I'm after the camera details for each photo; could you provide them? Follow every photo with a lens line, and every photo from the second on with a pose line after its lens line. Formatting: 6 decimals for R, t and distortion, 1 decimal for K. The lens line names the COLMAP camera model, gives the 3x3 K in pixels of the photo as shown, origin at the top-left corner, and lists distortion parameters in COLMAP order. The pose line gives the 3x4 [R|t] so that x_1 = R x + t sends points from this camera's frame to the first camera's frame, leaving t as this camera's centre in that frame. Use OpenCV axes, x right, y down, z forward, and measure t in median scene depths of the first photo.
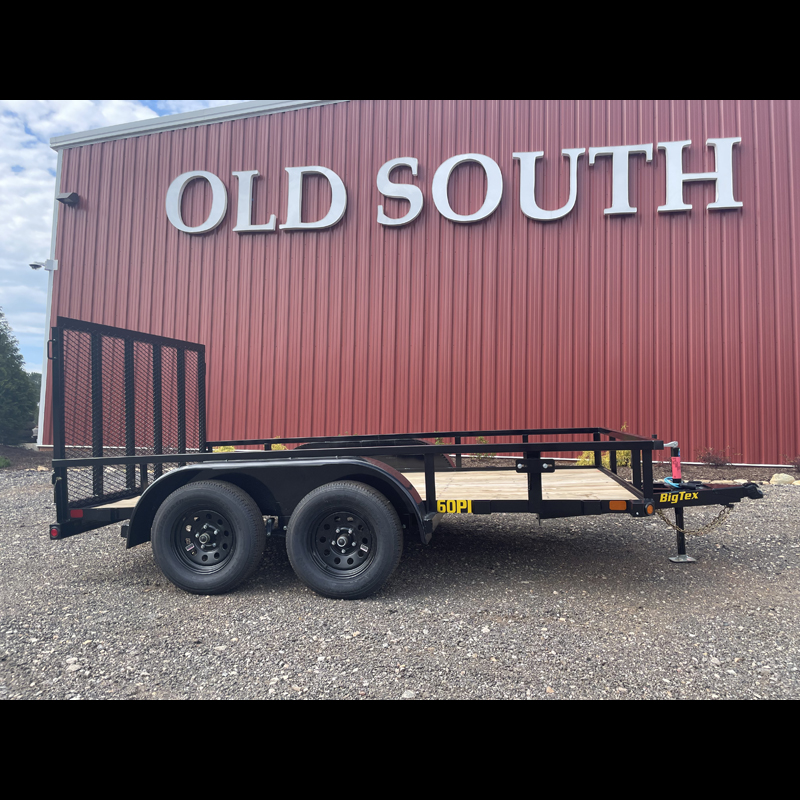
lens RADIAL K [[614.1, 0, 406.5], [0, 614.1, 402.2], [0, 0, 1]] dist [0.084985, -0.122807]
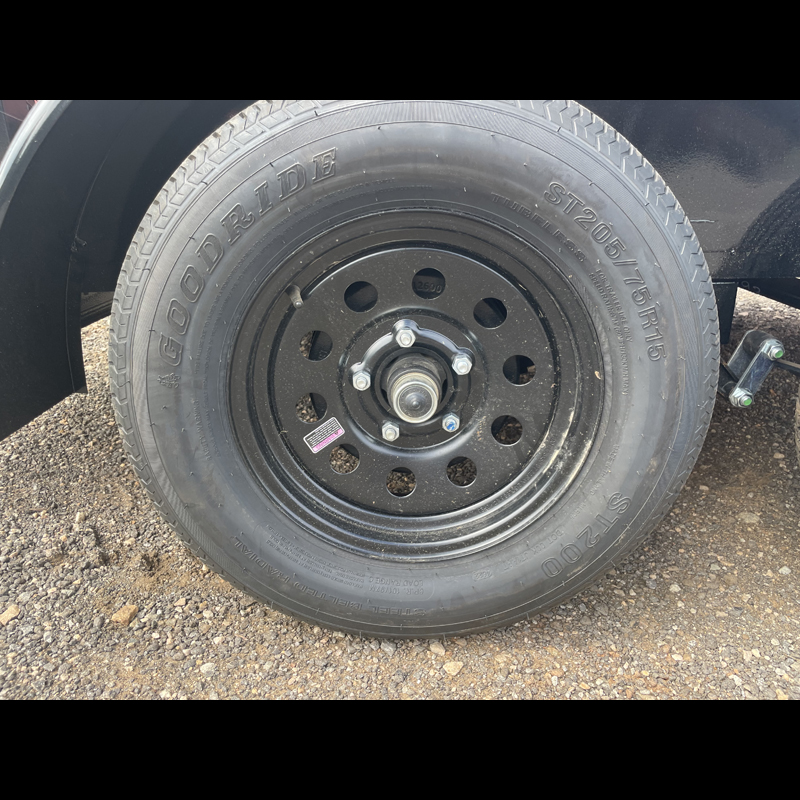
lens RADIAL K [[613.8, 0, 403.3], [0, 613.8, 399.3], [0, 0, 1]] dist [0.089797, -0.130185]
pose [[0.984262, -0.043797, 0.171200, -0.108834], [-0.021592, 0.931734, 0.362498, 0.045616], [-0.175389, -0.360490, 0.916126, 0.249149]]
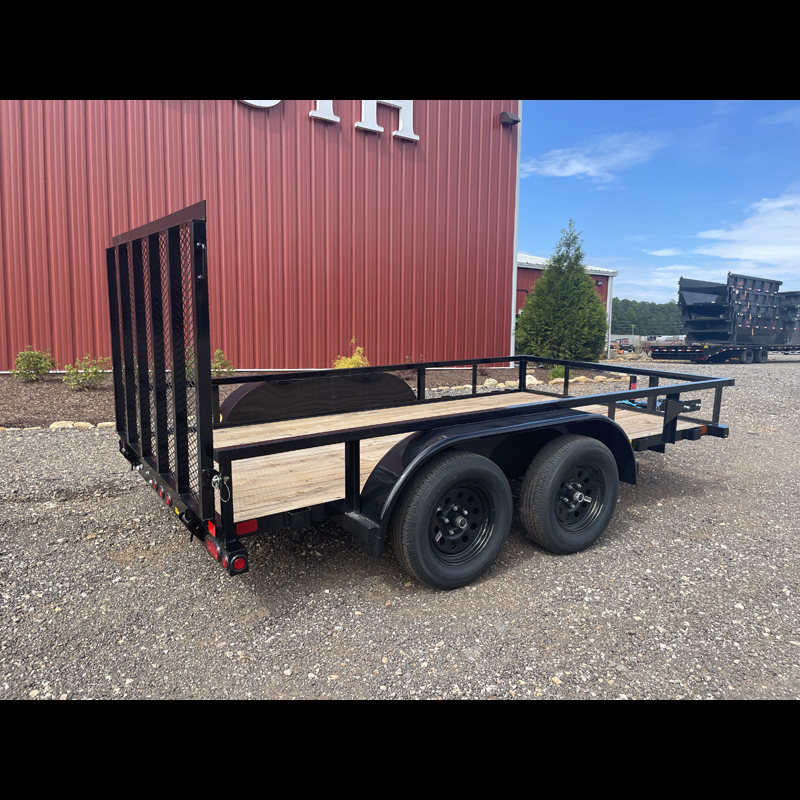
lens RADIAL K [[614.1, 0, 406.5], [0, 614.1, 402.2], [0, 0, 1]] dist [0.084985, -0.122807]
pose [[0.716044, -0.078644, 0.693611, -0.280230], [-0.041473, 0.987085, 0.154733, -0.018193], [-0.696823, -0.139561, 0.703535, 0.150106]]
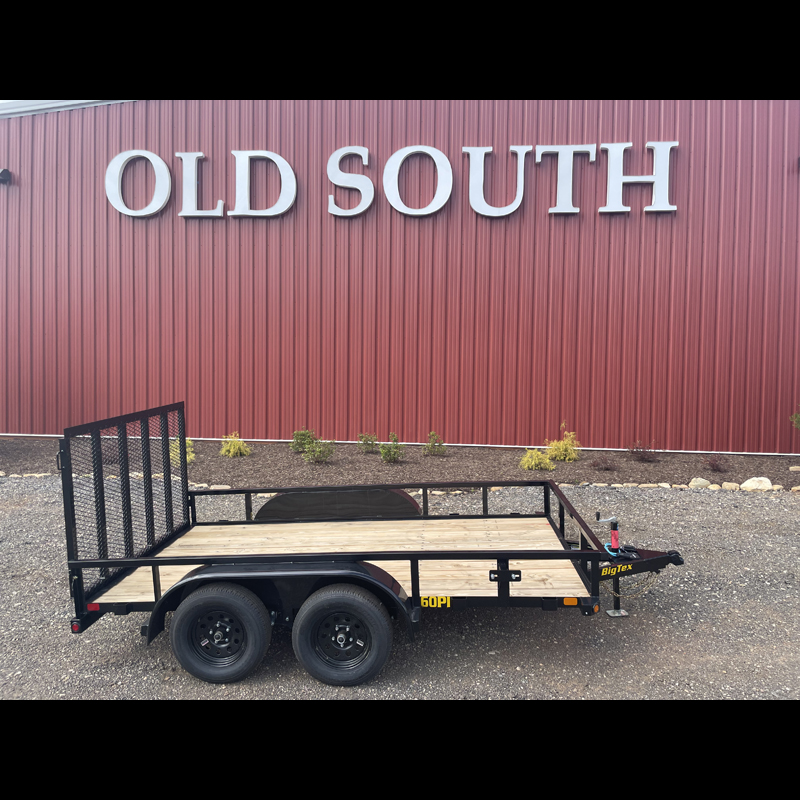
lens RADIAL K [[613.8, 0, 403.3], [0, 613.8, 399.3], [0, 0, 1]] dist [0.089797, -0.130185]
pose [[0.995367, -0.011845, 0.095418, -0.027253], [0.001827, 0.994534, 0.104397, -0.100473], [-0.096133, -0.103739, 0.989948, -0.036992]]
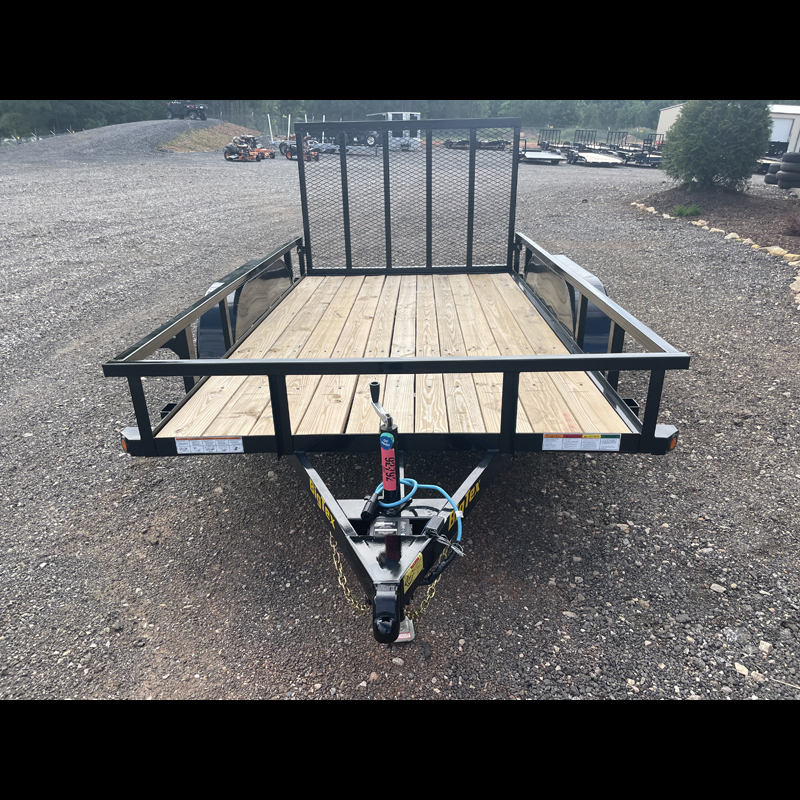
lens RADIAL K [[614.1, 0, 406.5], [0, 614.1, 402.2], [0, 0, 1]] dist [0.084985, -0.122807]
pose [[0.132584, 0.406553, -0.903956, 0.302031], [0.030332, 0.909916, 0.413682, -0.048340], [0.990708, -0.082266, 0.108308, 0.354809]]
